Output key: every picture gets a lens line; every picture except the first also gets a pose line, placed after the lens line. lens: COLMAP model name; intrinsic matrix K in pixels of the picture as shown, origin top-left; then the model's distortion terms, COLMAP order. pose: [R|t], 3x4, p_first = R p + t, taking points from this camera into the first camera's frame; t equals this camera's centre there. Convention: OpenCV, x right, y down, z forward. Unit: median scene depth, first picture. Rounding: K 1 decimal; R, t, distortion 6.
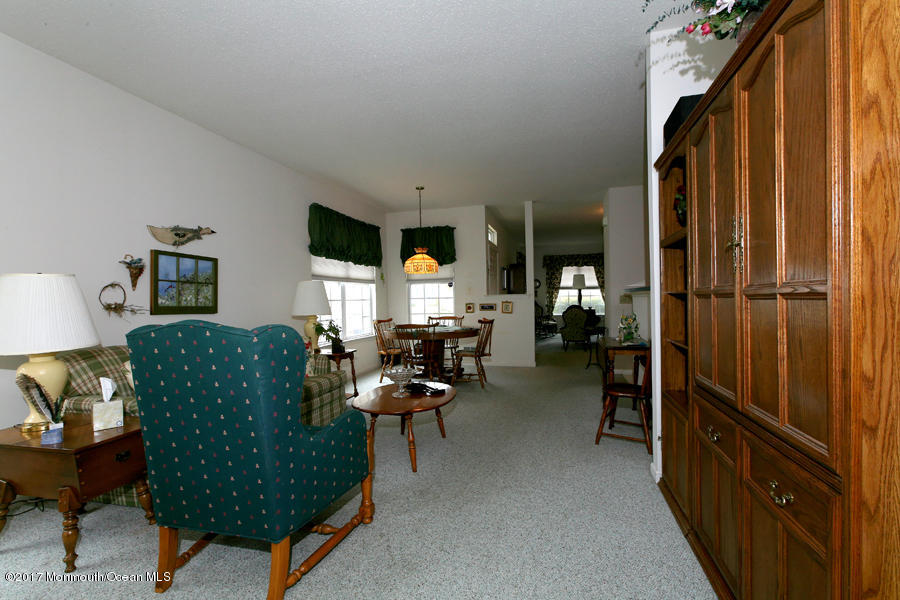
lens RADIAL K [[402.2, 0, 452.7], [0, 402.2, 312.4], [0, 0, 1]] dist [-0.000061, 0.000315]
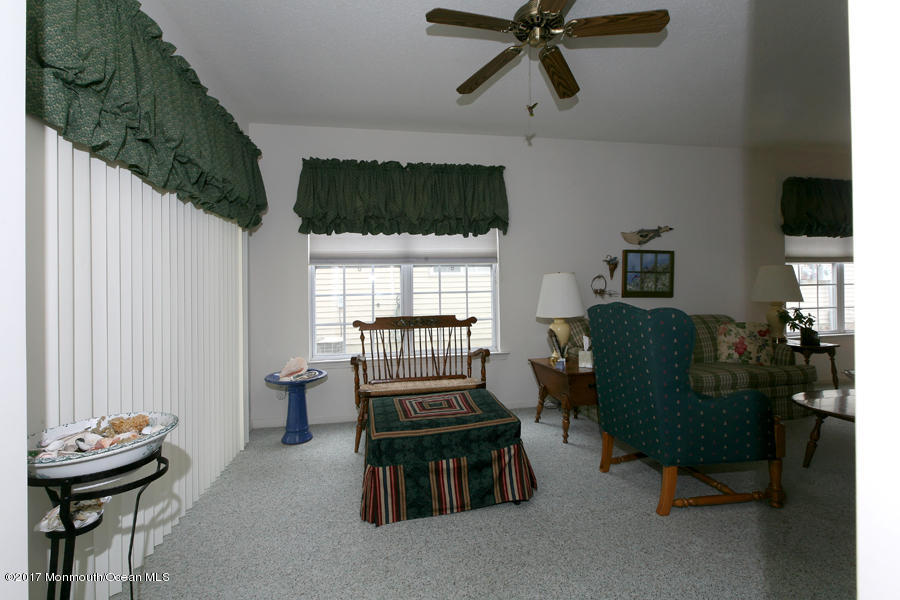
lens RADIAL K [[393.9, 0, 449.8], [0, 393.9, 287.9], [0, 0, 1]] dist [-0.002364, -0.000217]
pose [[0.441160, 0.001918, -0.897426, 0.181861], [-0.018447, 0.999806, -0.006931, -0.005798], [0.897239, 0.019613, 0.441110, -0.110035]]
